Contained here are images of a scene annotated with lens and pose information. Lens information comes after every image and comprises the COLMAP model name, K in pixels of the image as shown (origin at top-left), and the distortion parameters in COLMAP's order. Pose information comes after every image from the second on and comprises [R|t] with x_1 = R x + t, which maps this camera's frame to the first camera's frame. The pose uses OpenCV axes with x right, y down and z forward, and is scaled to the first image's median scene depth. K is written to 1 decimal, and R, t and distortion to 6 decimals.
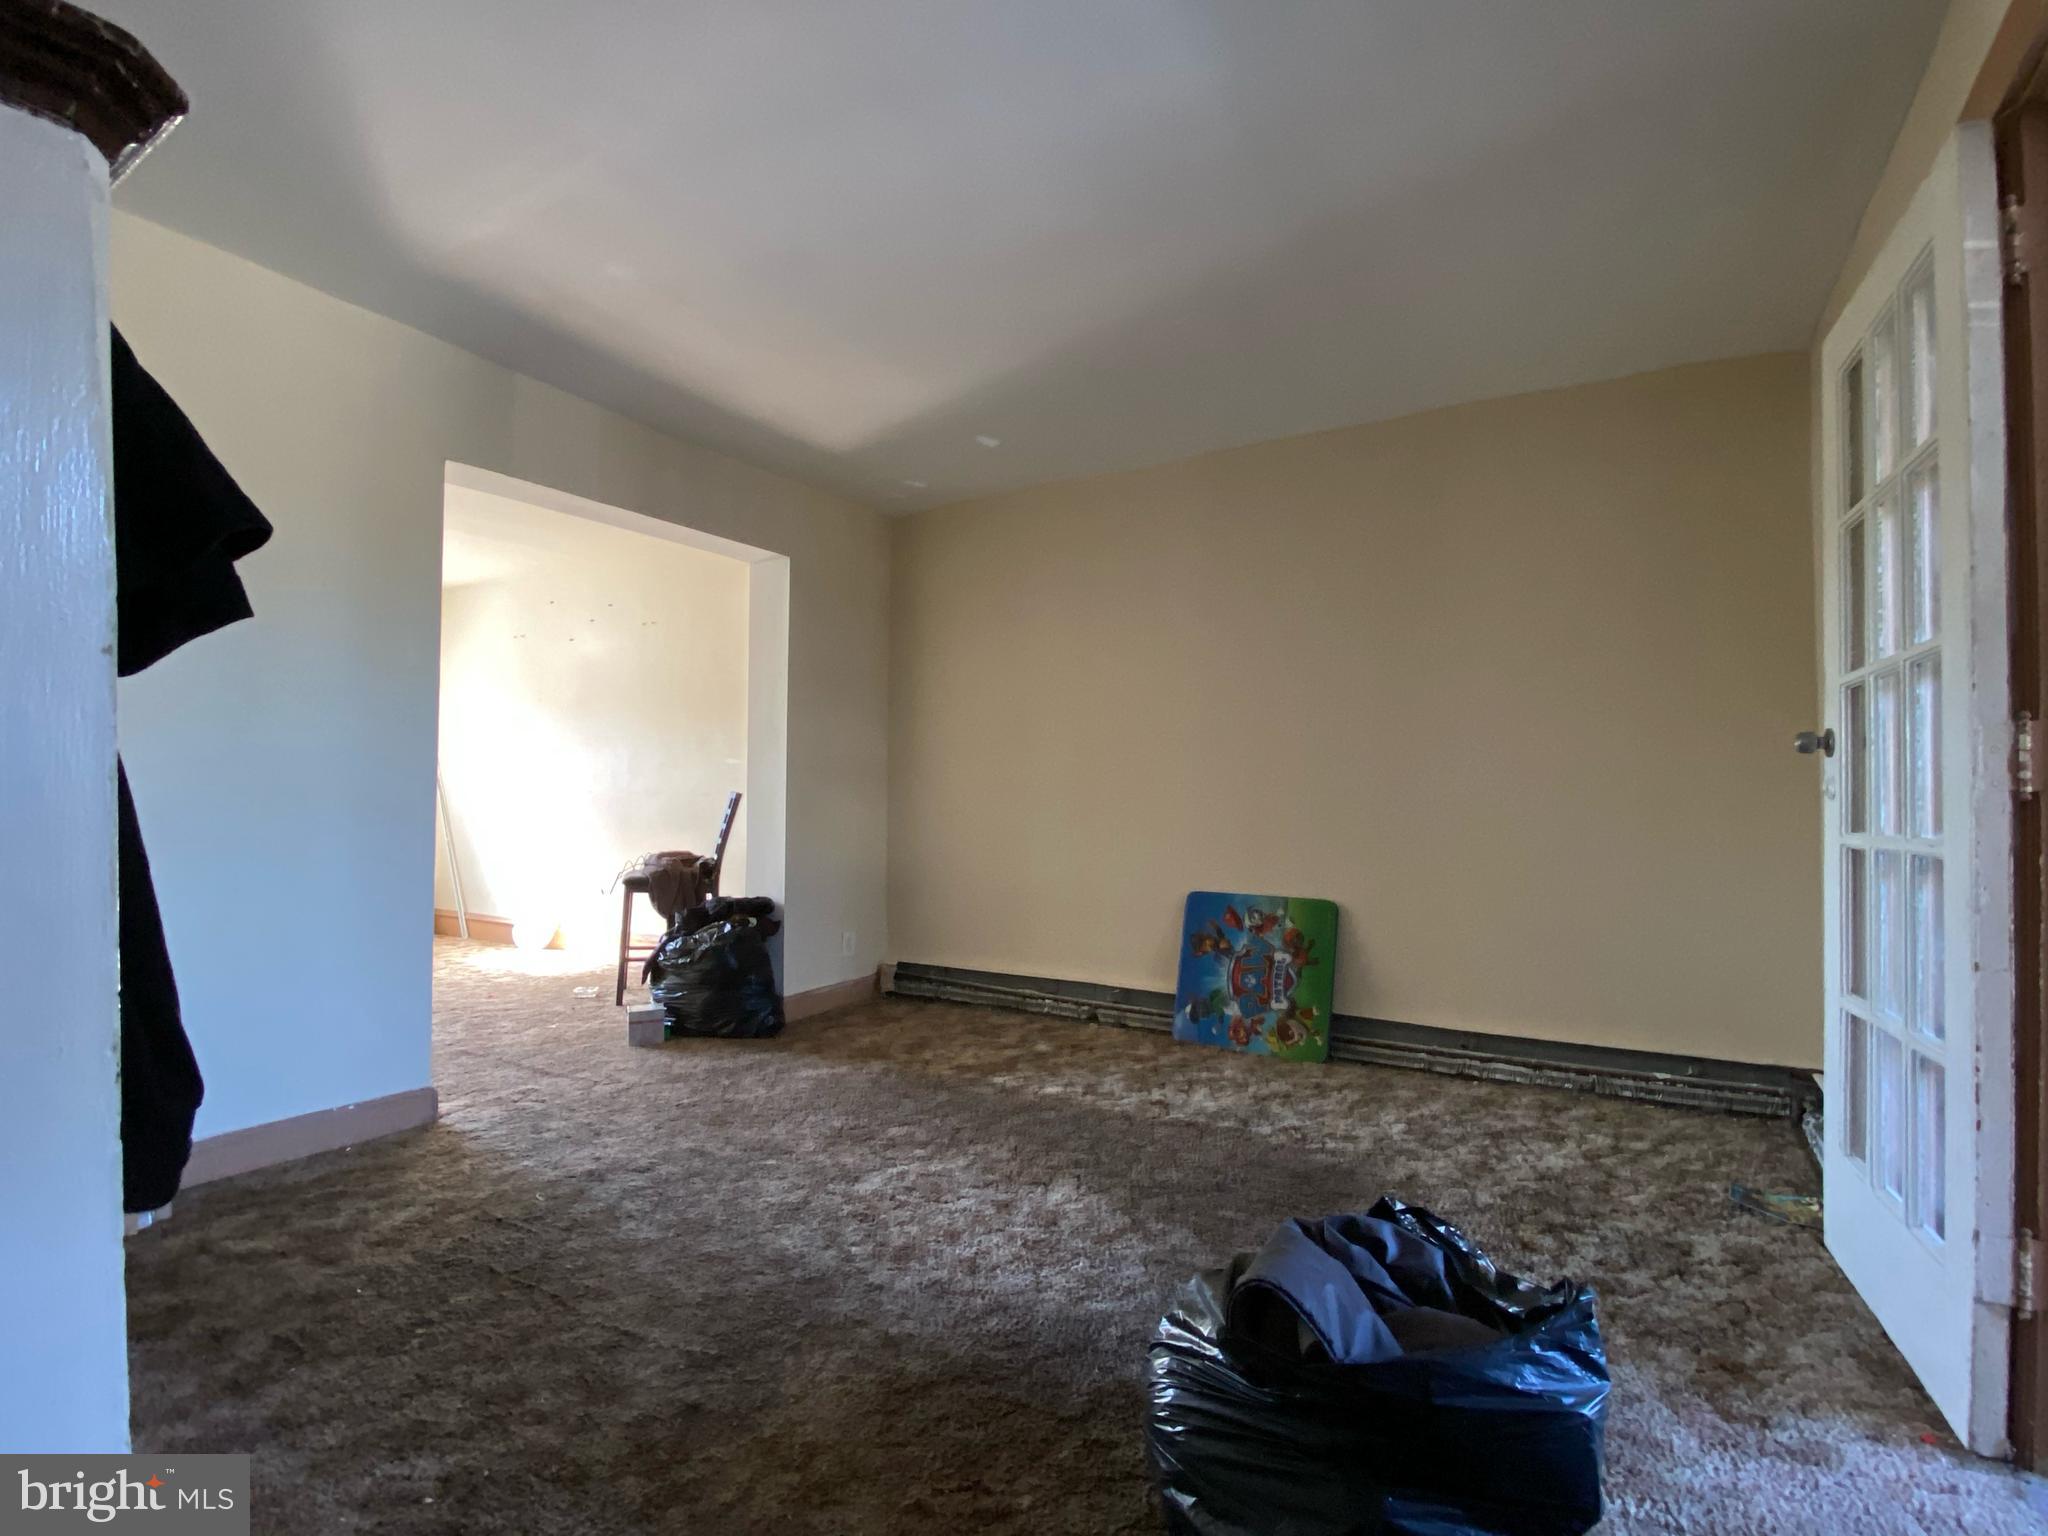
lens RADIAL K [[999.4, 0, 1027.7], [0, 999.4, 779.7], [0, 0, 1]] dist [0.000696, -0.000967]
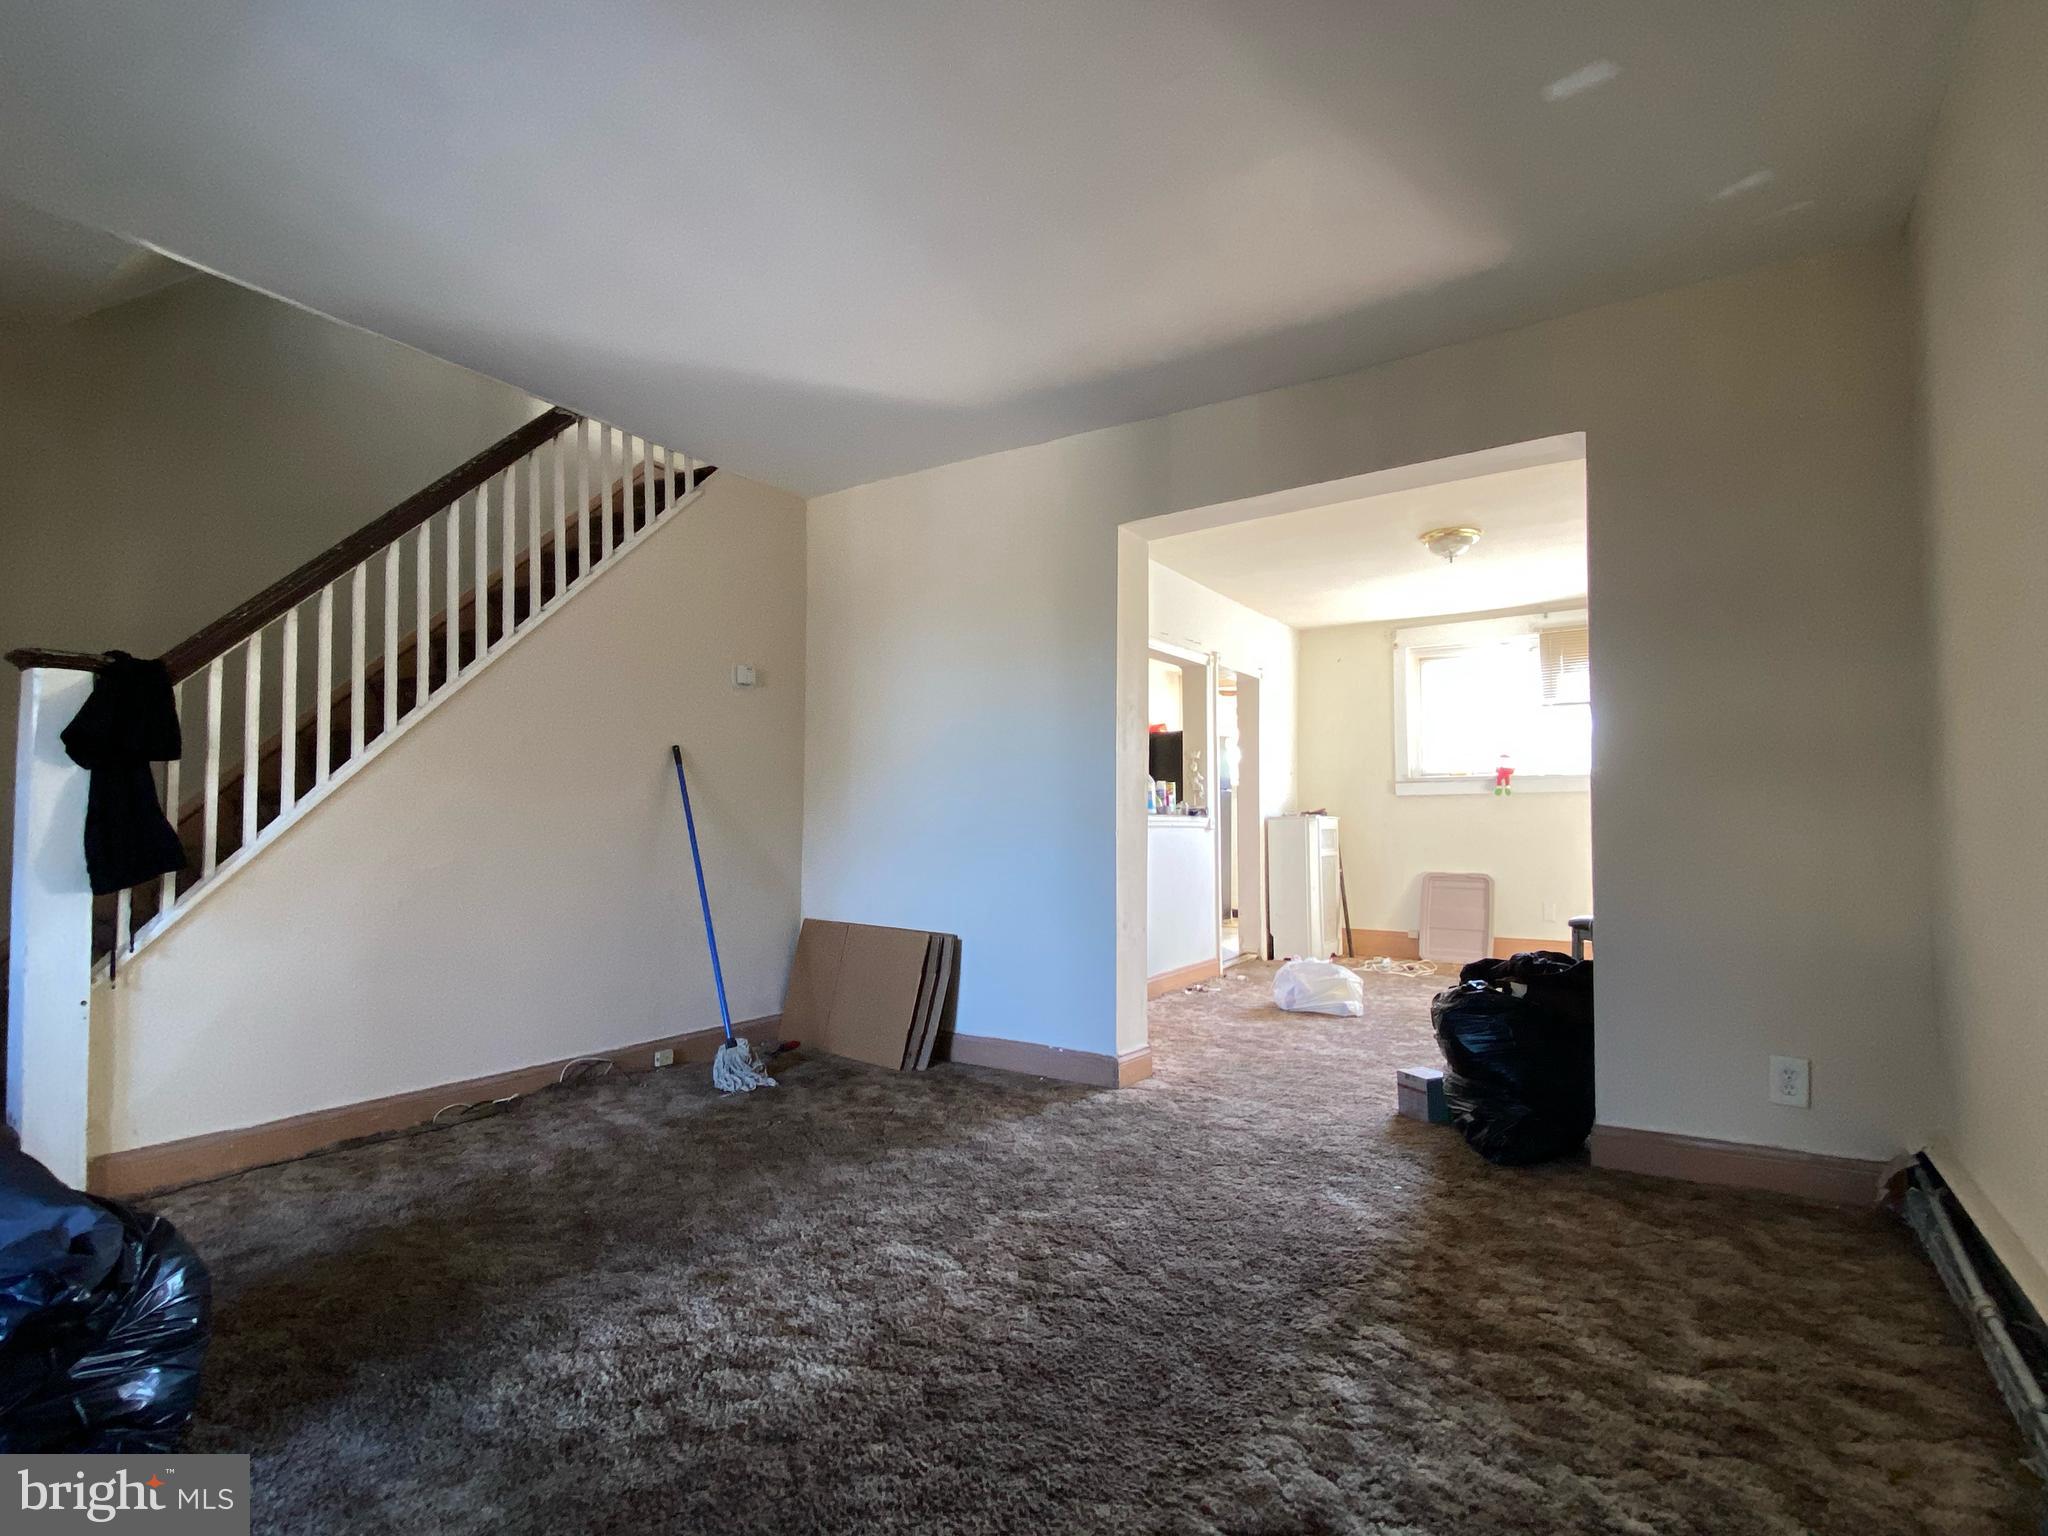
lens RADIAL K [[999.4, 0, 1027.7], [0, 999.4, 779.7], [0, 0, 1]] dist [0.000696, -0.000967]
pose [[-0.059888, -0.046332, -0.997129, 0.594970], [0.017539, 0.998719, -0.047459, 0.035165], [0.998051, -0.020331, -0.058998, 0.972804]]
